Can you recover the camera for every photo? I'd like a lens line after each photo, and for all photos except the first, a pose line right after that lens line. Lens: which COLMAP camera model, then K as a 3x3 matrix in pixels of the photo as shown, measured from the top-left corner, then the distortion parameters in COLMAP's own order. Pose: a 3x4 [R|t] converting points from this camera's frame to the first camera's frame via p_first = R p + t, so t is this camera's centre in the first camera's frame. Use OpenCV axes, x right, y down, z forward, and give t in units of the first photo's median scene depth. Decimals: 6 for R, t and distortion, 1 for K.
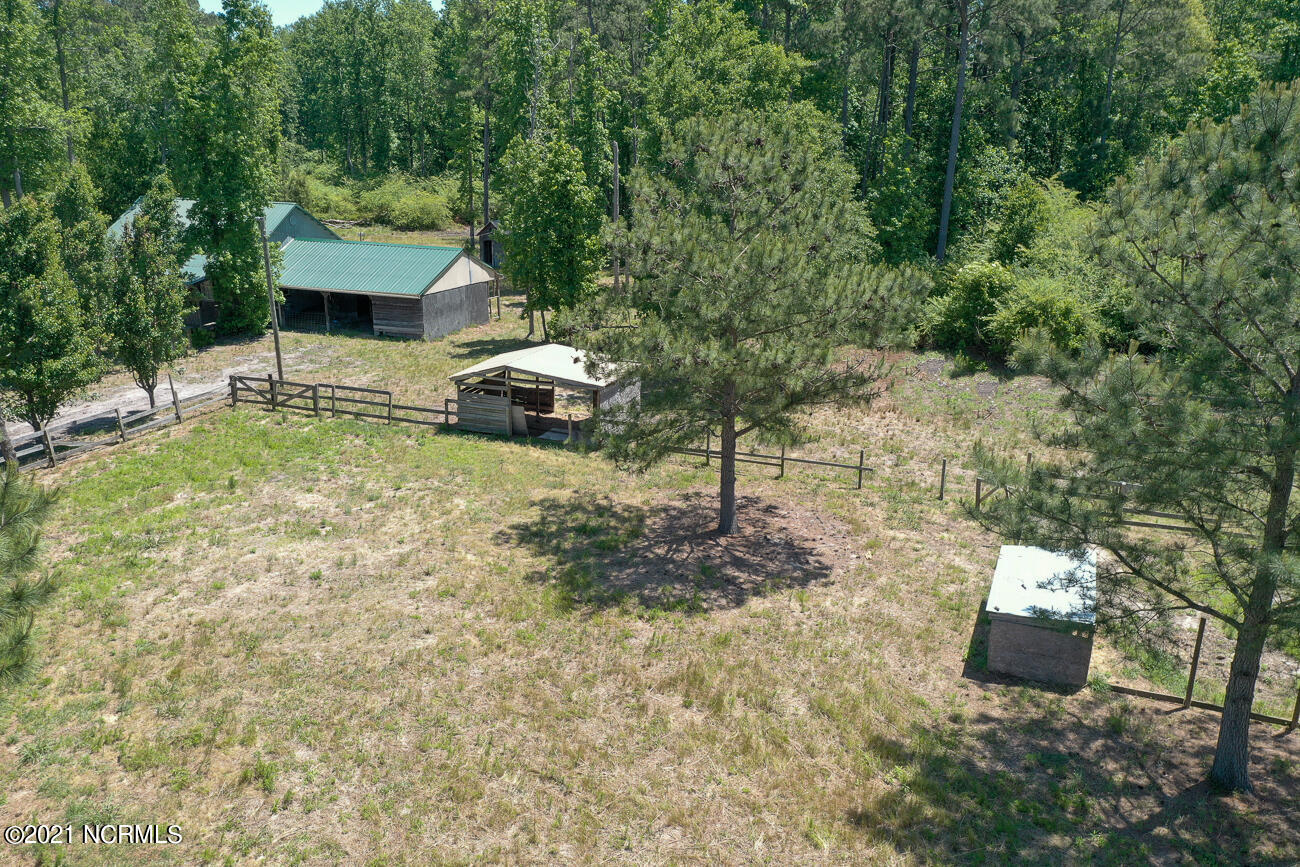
lens RADIAL K [[1039.9, 0, 643.0], [0, 1039.9, 435.2], [0, 0, 1]] dist [0.024354, 0.013354]
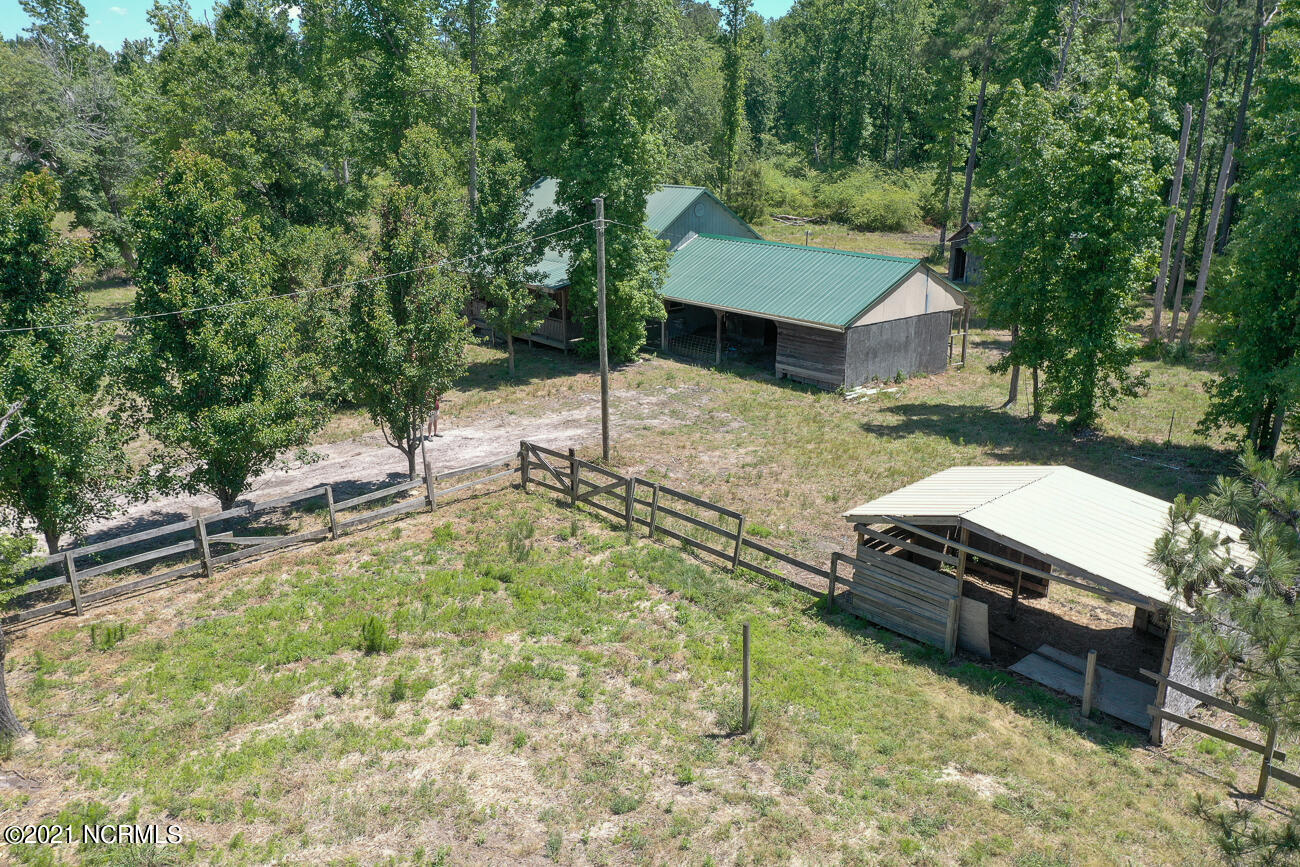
lens RADIAL K [[1039.9, 0, 656.2], [0, 1039.9, 432.7], [0, 0, 1]] dist [0.024354, 0.013354]
pose [[0.908594, 0.124114, -0.398814, -0.049048], [-0.125545, 0.991830, 0.022644, -0.066988], [0.398366, 0.029495, 0.916752, 0.340548]]
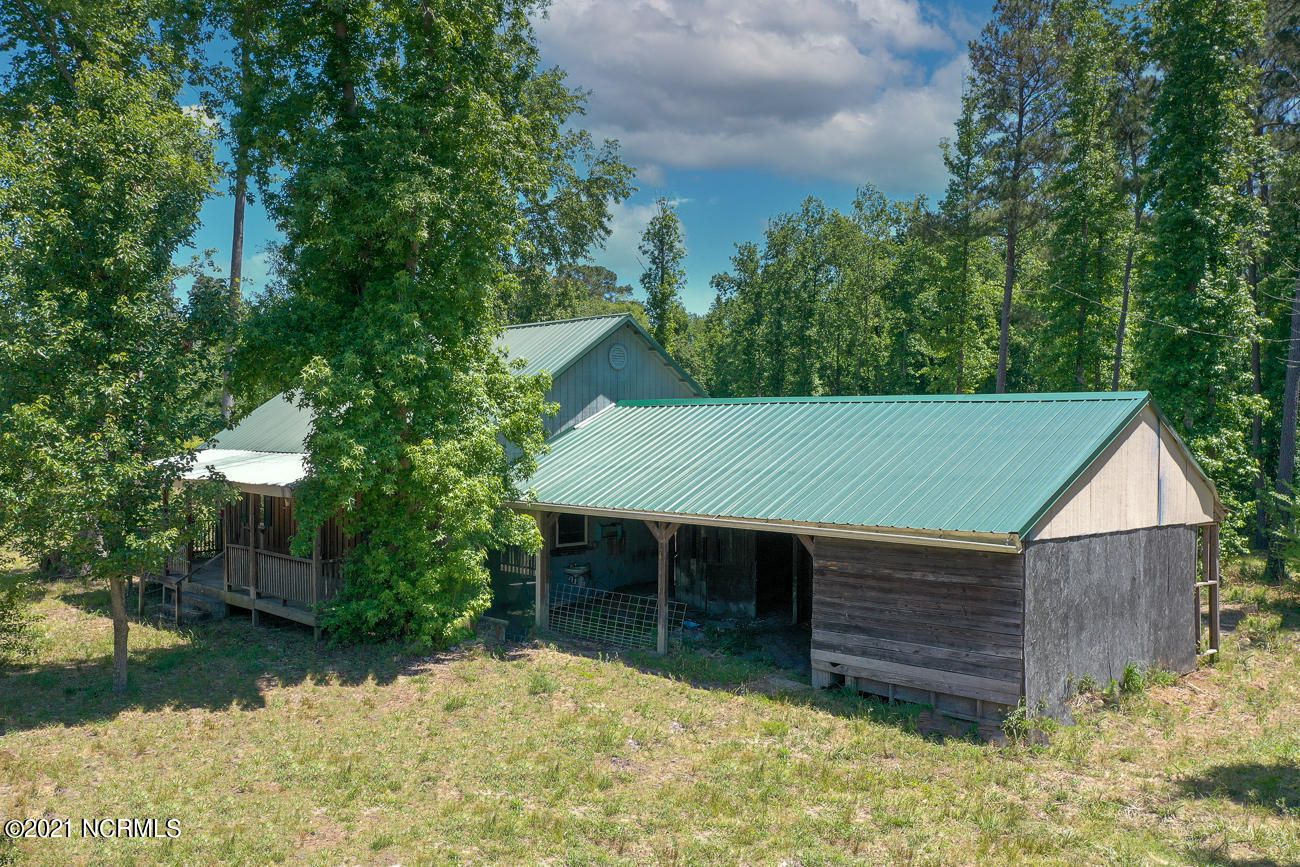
lens RADIAL K [[1039.9, 0, 650.6], [0, 1039.9, 433.3], [0, 0, 1]] dist [0.024354, 0.013354]
pose [[0.934153, 0.010235, -0.356727, -0.207539], [-0.115207, 0.954719, -0.274298, -0.082114], [0.337767, 0.297334, 0.893032, 0.748775]]
